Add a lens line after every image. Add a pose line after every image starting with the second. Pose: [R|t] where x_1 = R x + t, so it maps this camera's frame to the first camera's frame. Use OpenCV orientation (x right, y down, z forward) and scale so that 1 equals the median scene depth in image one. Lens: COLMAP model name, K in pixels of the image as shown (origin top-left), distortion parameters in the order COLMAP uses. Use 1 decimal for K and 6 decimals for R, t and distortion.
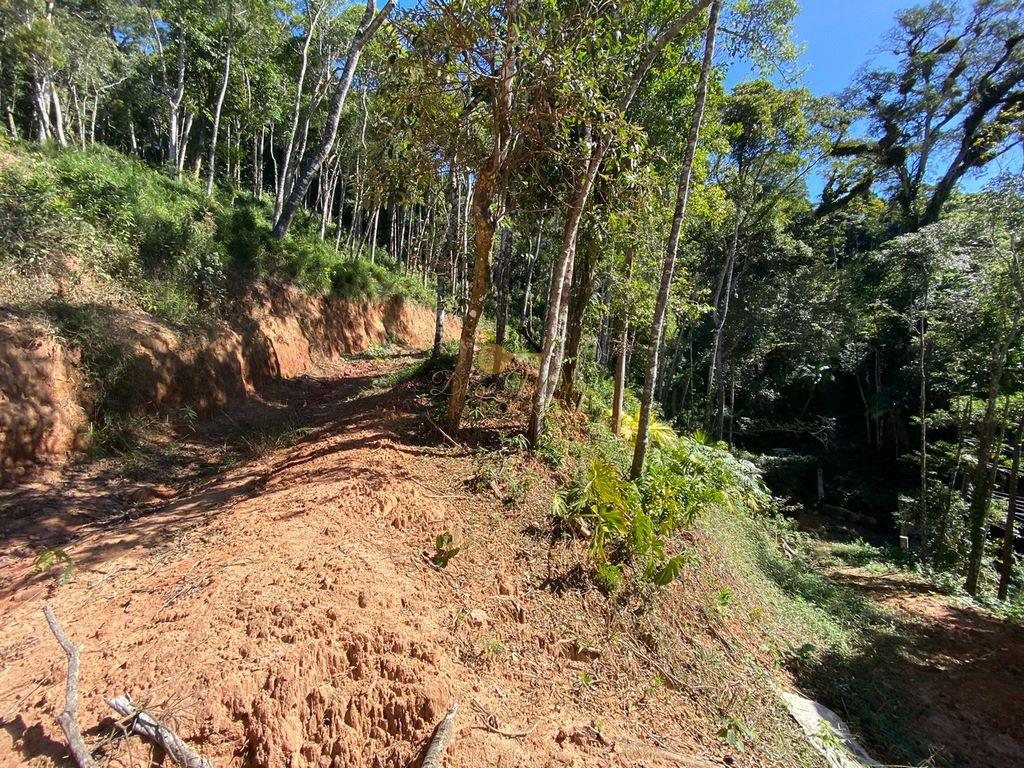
lens RADIAL K [[412.7, 0, 515.2], [0, 412.7, 385.5], [0, 0, 1]] dist [0.009030, -0.015659]
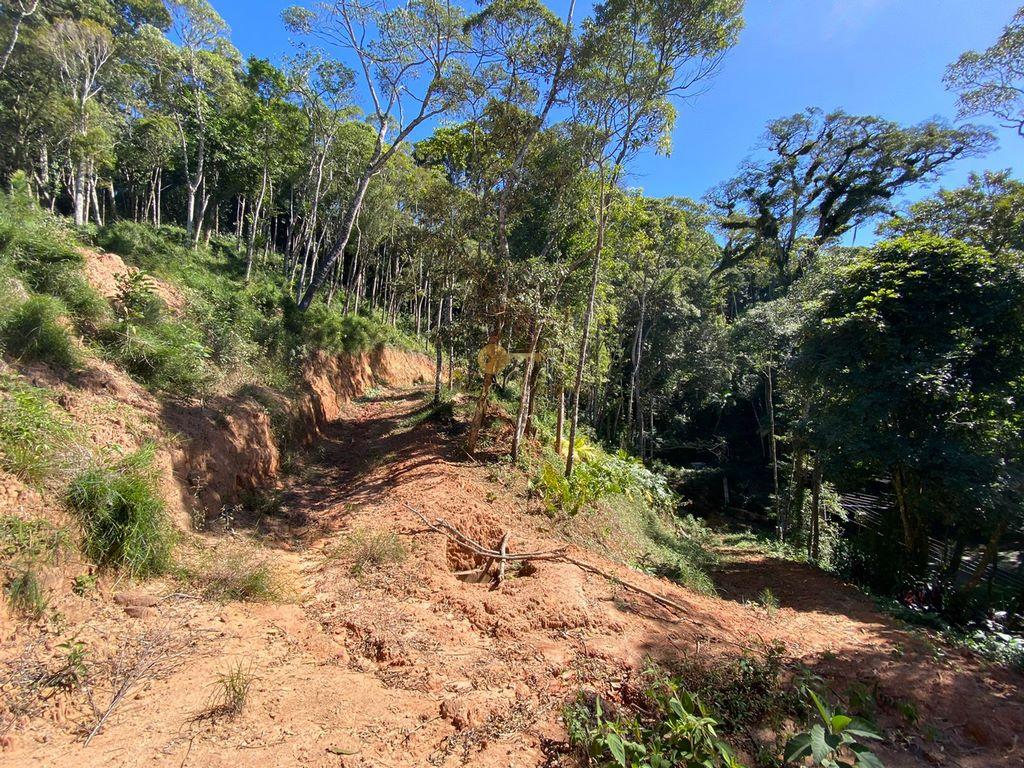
lens RADIAL K [[412.7, 0, 514.5], [0, 412.7, 382.2], [0, 0, 1]] dist [0.009030, -0.015659]
pose [[0.992676, -0.010351, 0.120361, -0.170520], [0.018016, 0.997865, -0.062772, -0.091998], [-0.119454, 0.064481, 0.990744, -0.877703]]
